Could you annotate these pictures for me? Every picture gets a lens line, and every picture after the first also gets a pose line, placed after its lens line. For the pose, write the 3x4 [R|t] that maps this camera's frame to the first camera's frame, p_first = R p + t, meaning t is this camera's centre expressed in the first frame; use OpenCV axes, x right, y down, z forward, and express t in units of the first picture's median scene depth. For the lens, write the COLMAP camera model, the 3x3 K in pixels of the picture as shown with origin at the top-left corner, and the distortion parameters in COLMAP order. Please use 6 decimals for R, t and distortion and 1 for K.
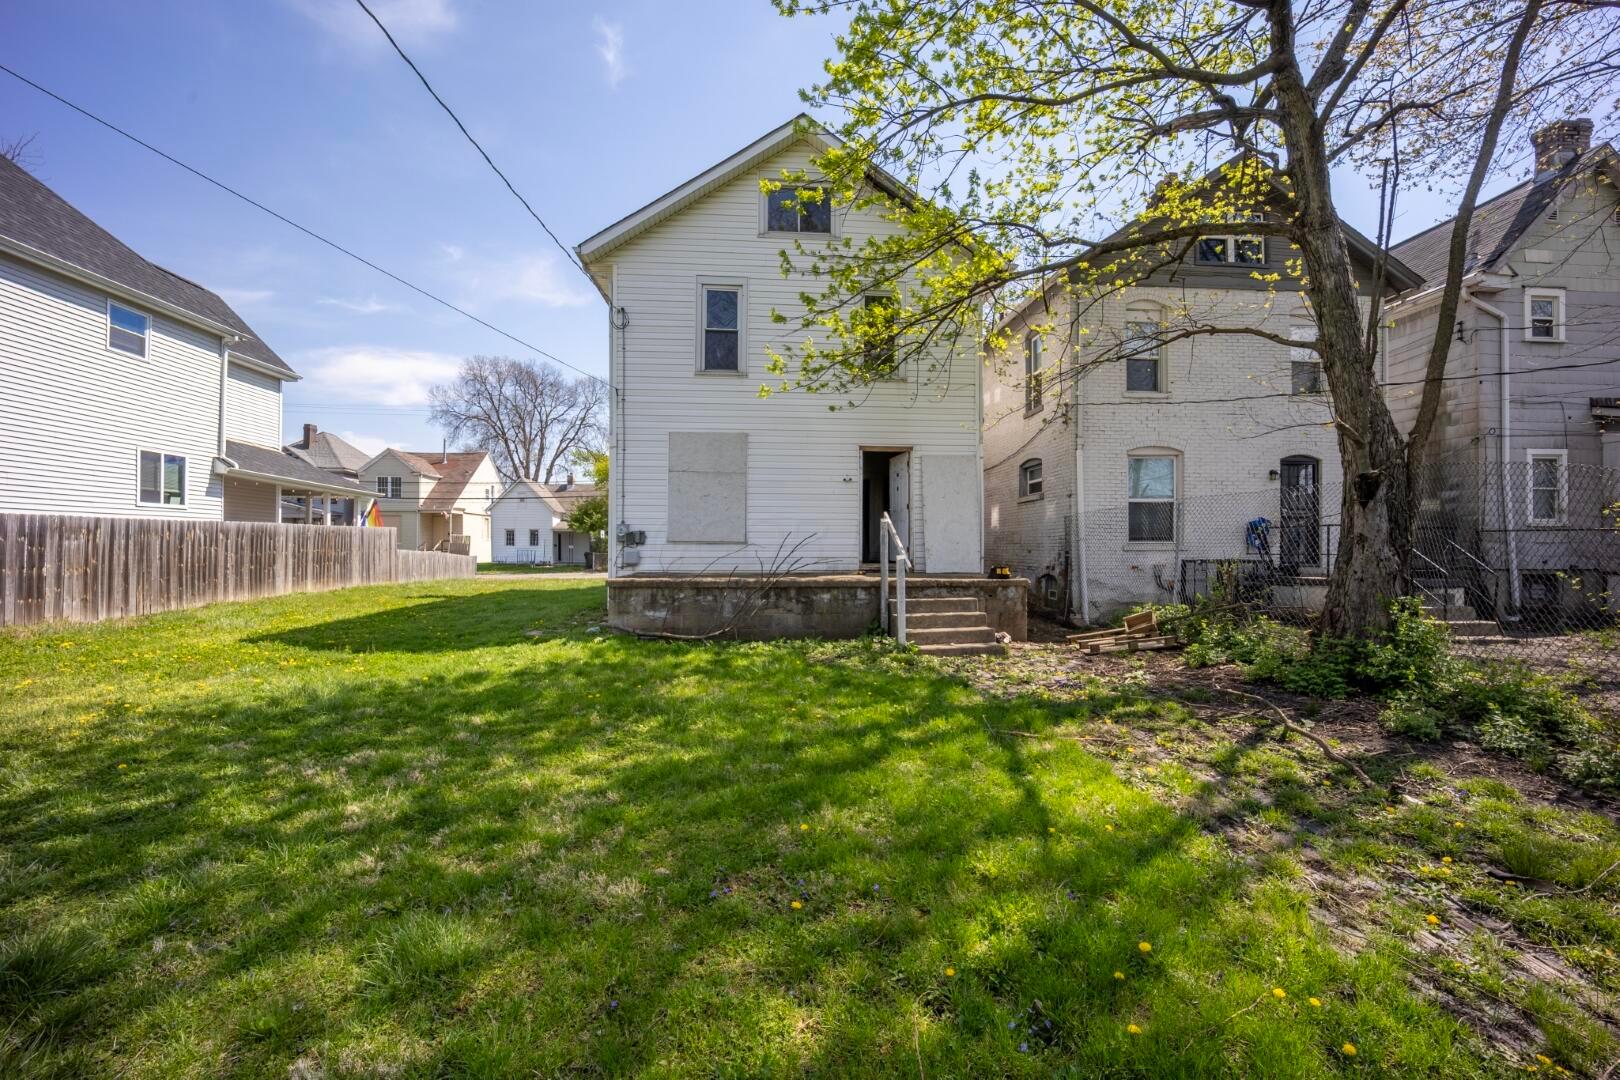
lens RADIAL K [[674.6, 0, 814.1], [0, 674.6, 517.9], [0, 0, 1]] dist [-0.000103, 0.000003]
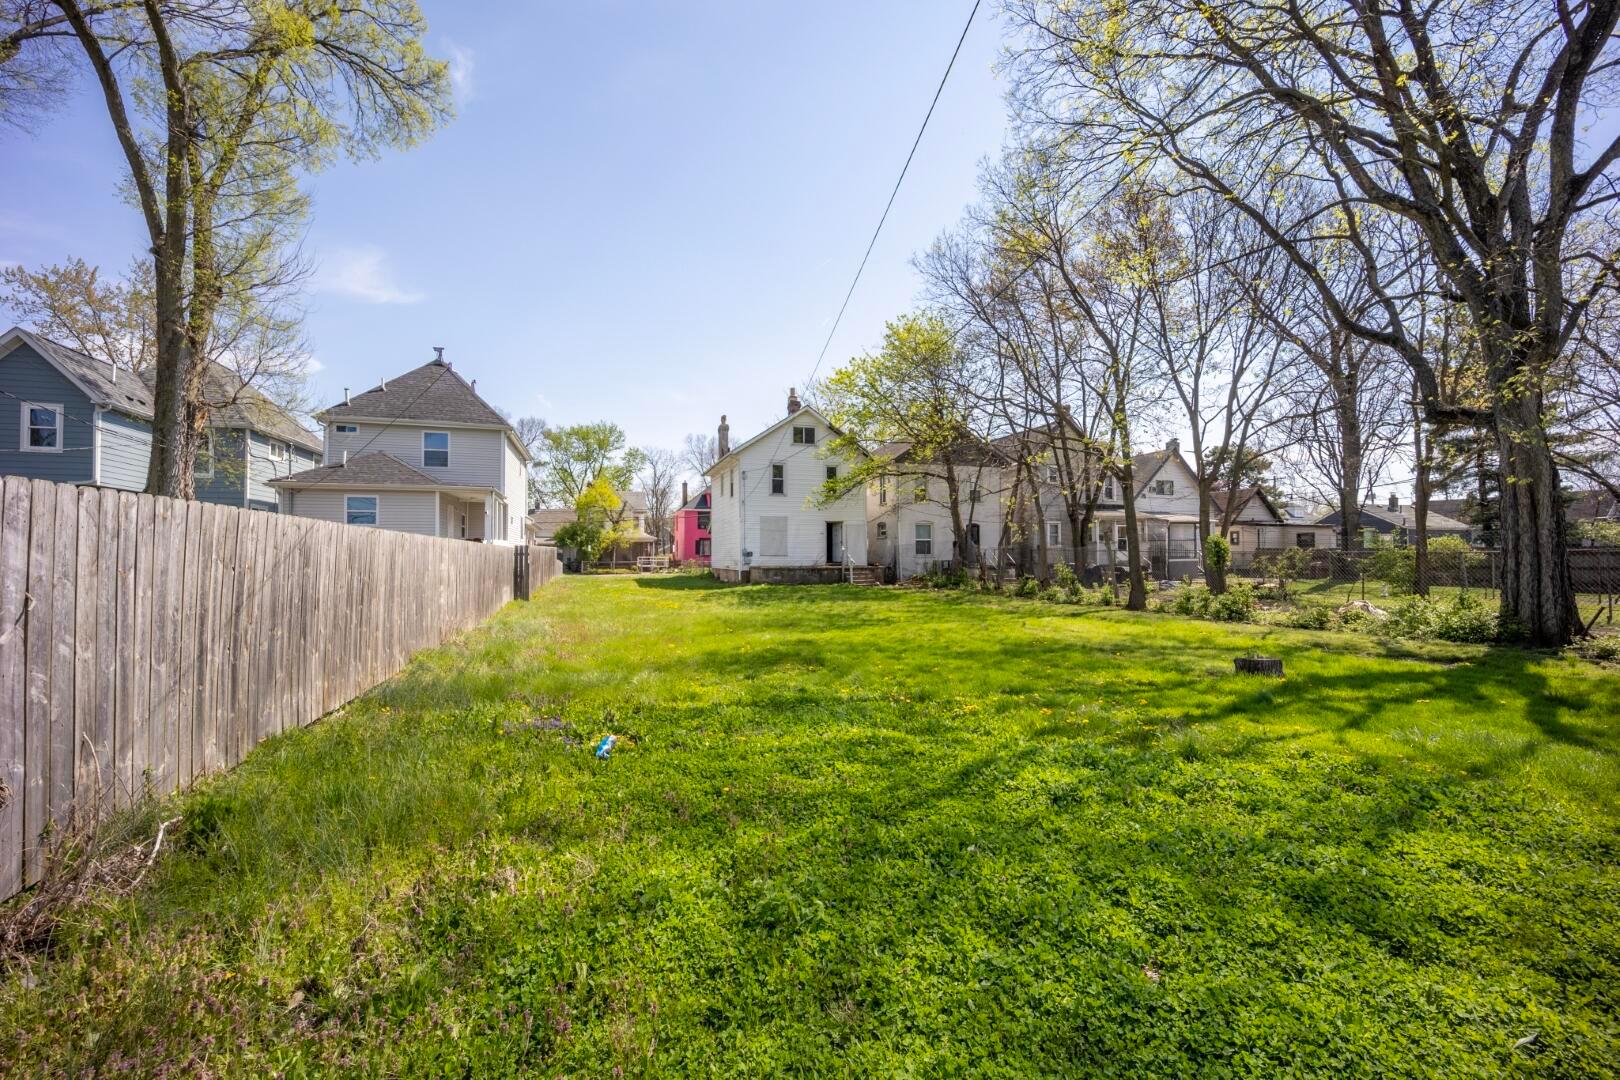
lens RADIAL K [[651.1, 0, 810.0], [0, 651.1, 540.0], [0, 0, 1]] dist [-0.000124, -0.000008]
pose [[0.973725, -0.003039, 0.227706, -0.606980], [0.003488, 0.999993, -0.001569, -0.023644], [-0.227699, 0.002322, 0.973729, -1.605629]]
